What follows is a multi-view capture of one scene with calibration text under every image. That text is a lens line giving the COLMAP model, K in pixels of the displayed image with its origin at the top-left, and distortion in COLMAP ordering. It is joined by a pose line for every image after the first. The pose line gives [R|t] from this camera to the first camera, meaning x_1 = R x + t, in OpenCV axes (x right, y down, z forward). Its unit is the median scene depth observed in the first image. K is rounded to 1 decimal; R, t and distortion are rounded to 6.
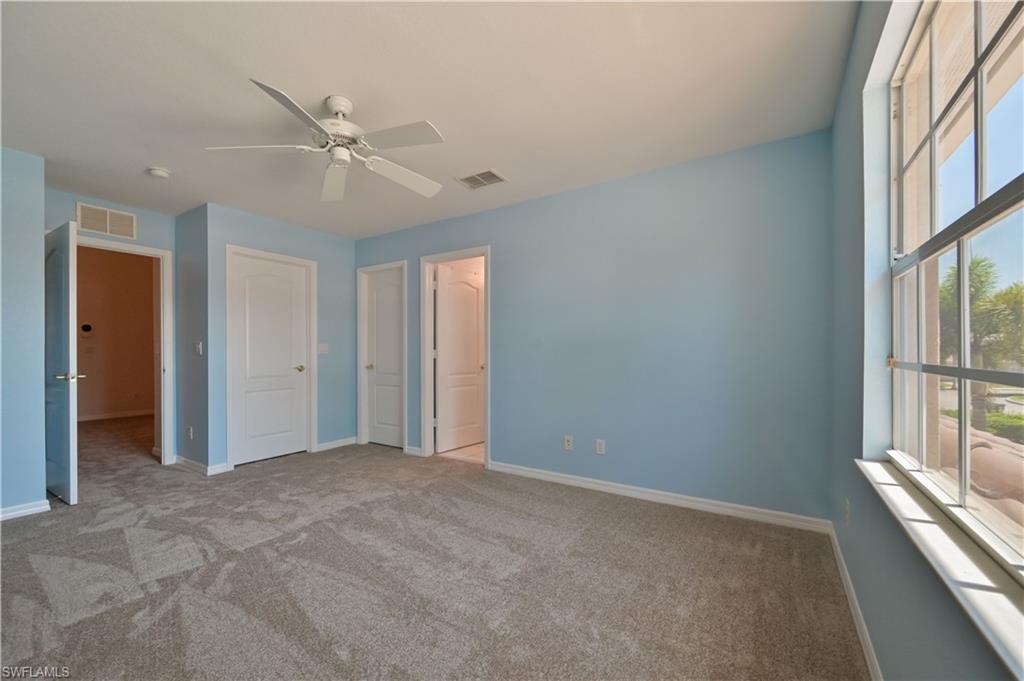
lens RADIAL K [[401.8, 0, 511.3], [0, 401.8, 351.1], [0, 0, 1]] dist [-0.000802, 0.000327]
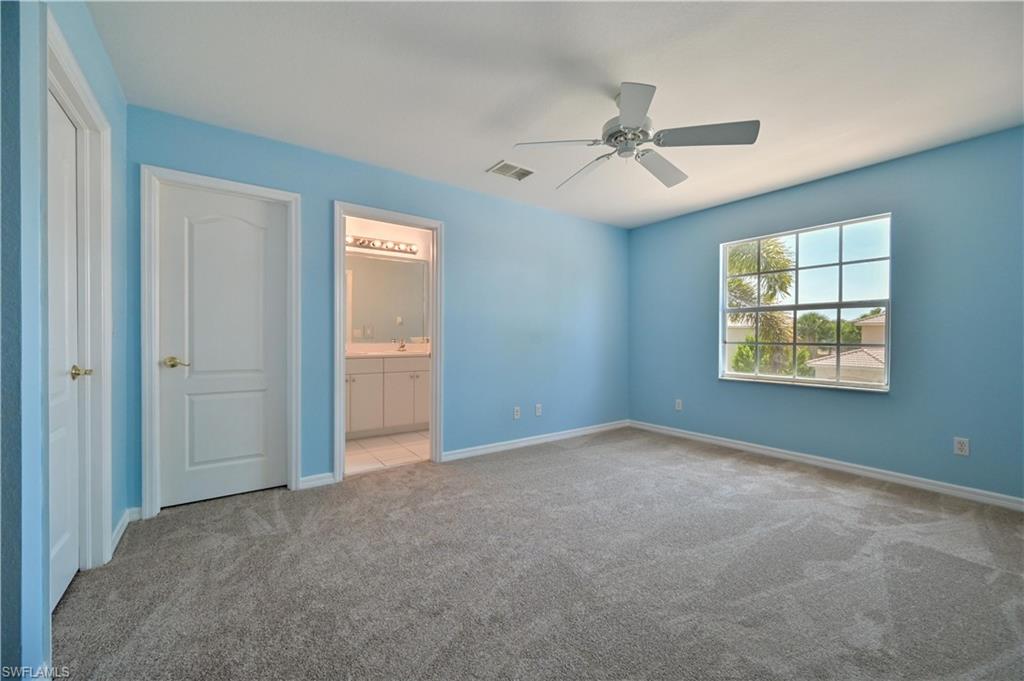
lens RADIAL K [[401.8, 0, 508.2], [0, 401.8, 338.1], [0, 0, 1]] dist [-0.000802, 0.000327]
pose [[0.370875, -0.003073, 0.928678, -0.752916], [-0.011041, 0.999909, 0.007717, -0.002896], [-0.928617, -0.013115, 0.370807, 0.445736]]
